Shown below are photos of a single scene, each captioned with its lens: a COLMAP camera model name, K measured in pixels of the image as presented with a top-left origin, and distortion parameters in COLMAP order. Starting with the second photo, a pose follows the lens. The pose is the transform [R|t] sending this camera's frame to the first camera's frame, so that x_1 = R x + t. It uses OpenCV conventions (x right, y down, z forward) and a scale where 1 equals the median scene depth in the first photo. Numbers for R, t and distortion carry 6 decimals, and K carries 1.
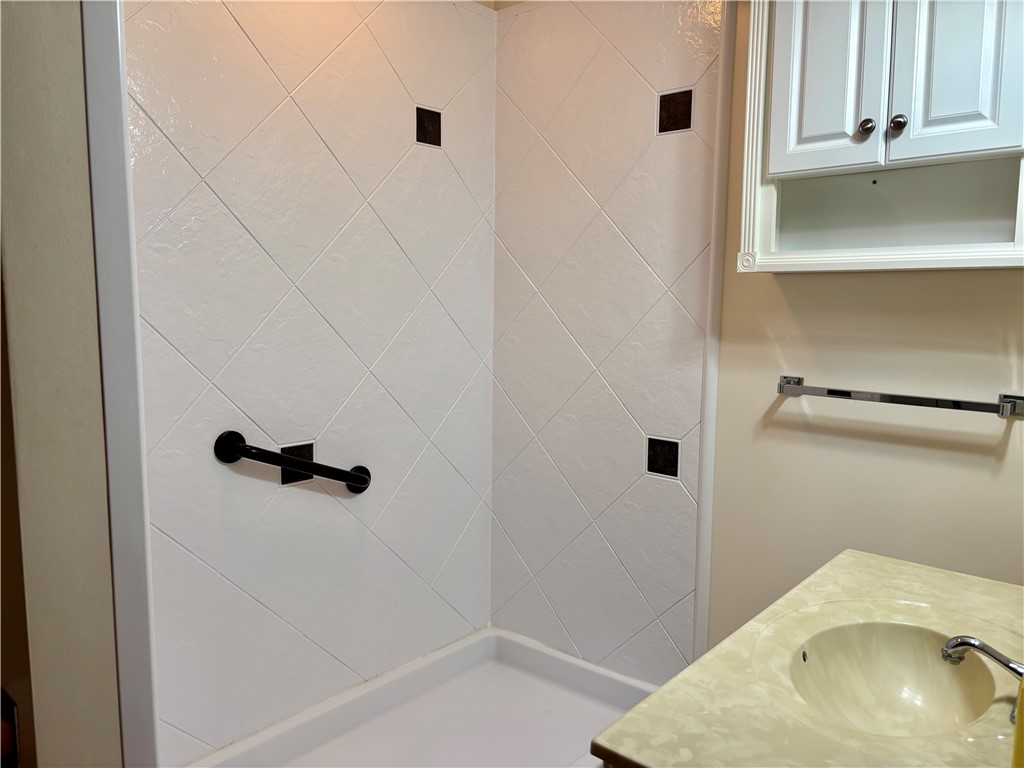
lens RADIAL K [[772.4, 0, 510.5], [0, 772.4, 388.2], [0, 0, 1]] dist [0.030641, -0.025310]
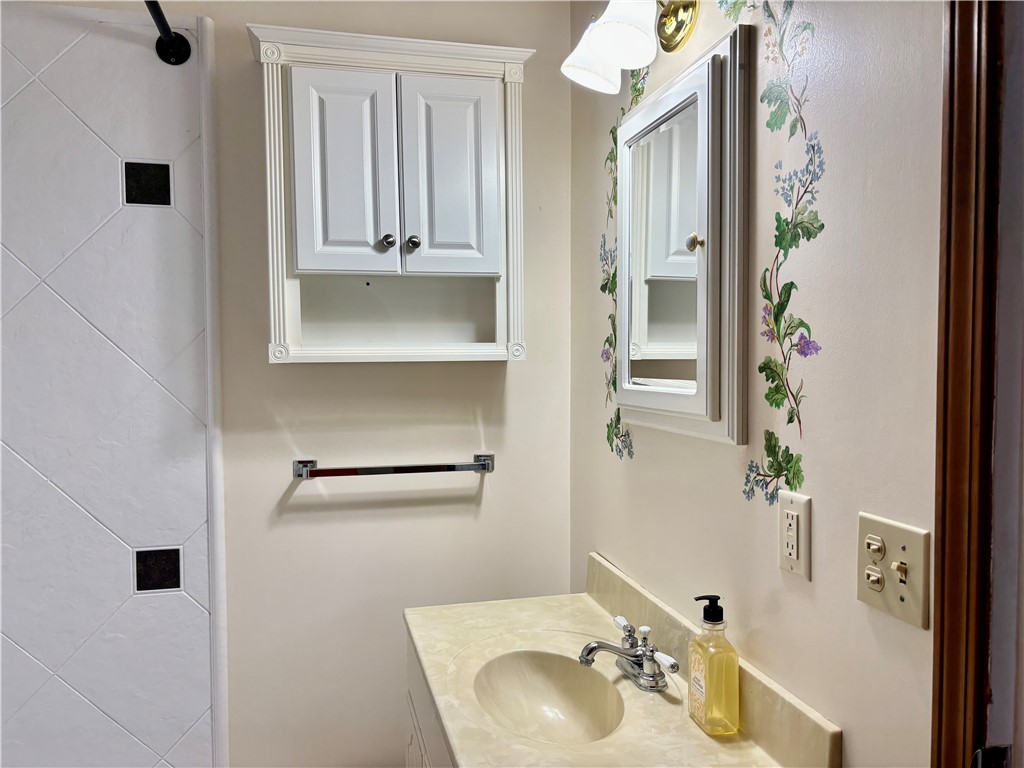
lens RADIAL K [[772.4, 0, 512.0], [0, 772.4, 382.5], [0, 0, 1]] dist [0.030641, -0.025310]
pose [[0.554993, -0.044054, 0.830687, -0.368069], [0.107776, 0.993988, -0.019292, -0.074244], [-0.824843, 0.100235, 0.556405, 0.200376]]
